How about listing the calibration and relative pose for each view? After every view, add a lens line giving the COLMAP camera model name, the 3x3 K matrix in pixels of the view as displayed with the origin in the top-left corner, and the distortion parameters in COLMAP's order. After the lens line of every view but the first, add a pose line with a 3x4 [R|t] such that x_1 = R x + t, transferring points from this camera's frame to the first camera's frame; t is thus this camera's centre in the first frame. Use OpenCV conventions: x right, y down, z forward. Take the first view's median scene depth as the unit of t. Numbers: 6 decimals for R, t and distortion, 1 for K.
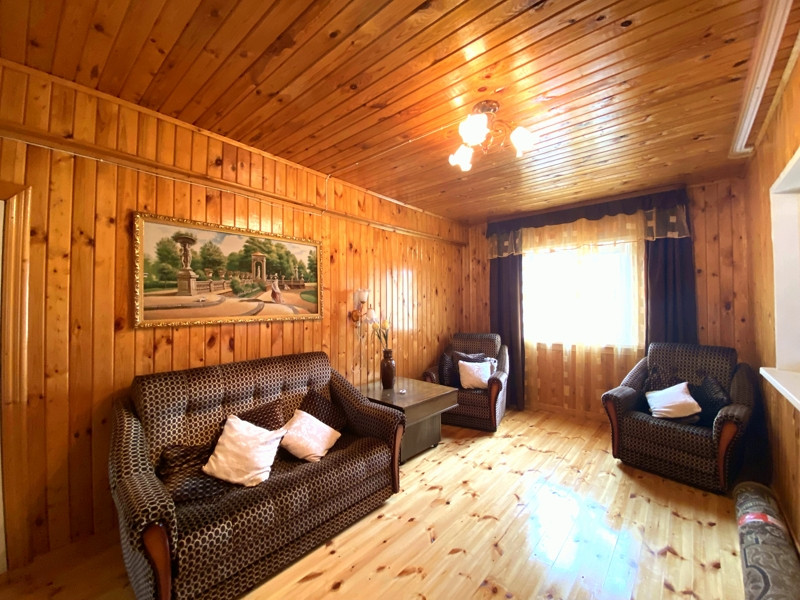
lens RADIAL K [[322.3, 0, 397.3], [0, 322.3, 296.5], [0, 0, 1]] dist [0.047260, -0.044577]
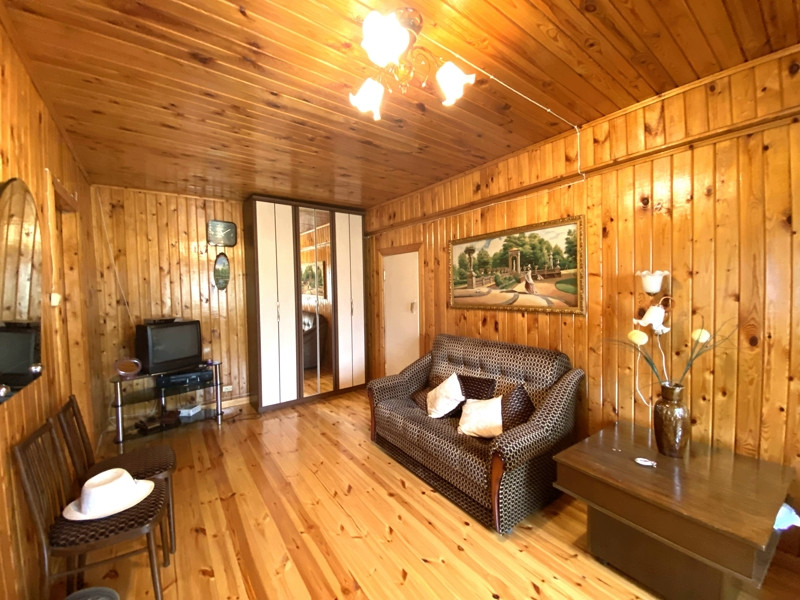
lens RADIAL K [[322.3, 0, 397.3], [0, 322.3, 296.5], [0, 0, 1]] dist [0.047260, -0.044577]
pose [[-0.219983, 0.025027, -0.975183, 0.746141], [0.036790, 0.999173, 0.017344, -0.004262], [0.974810, -0.032061, -0.220722, 0.862036]]
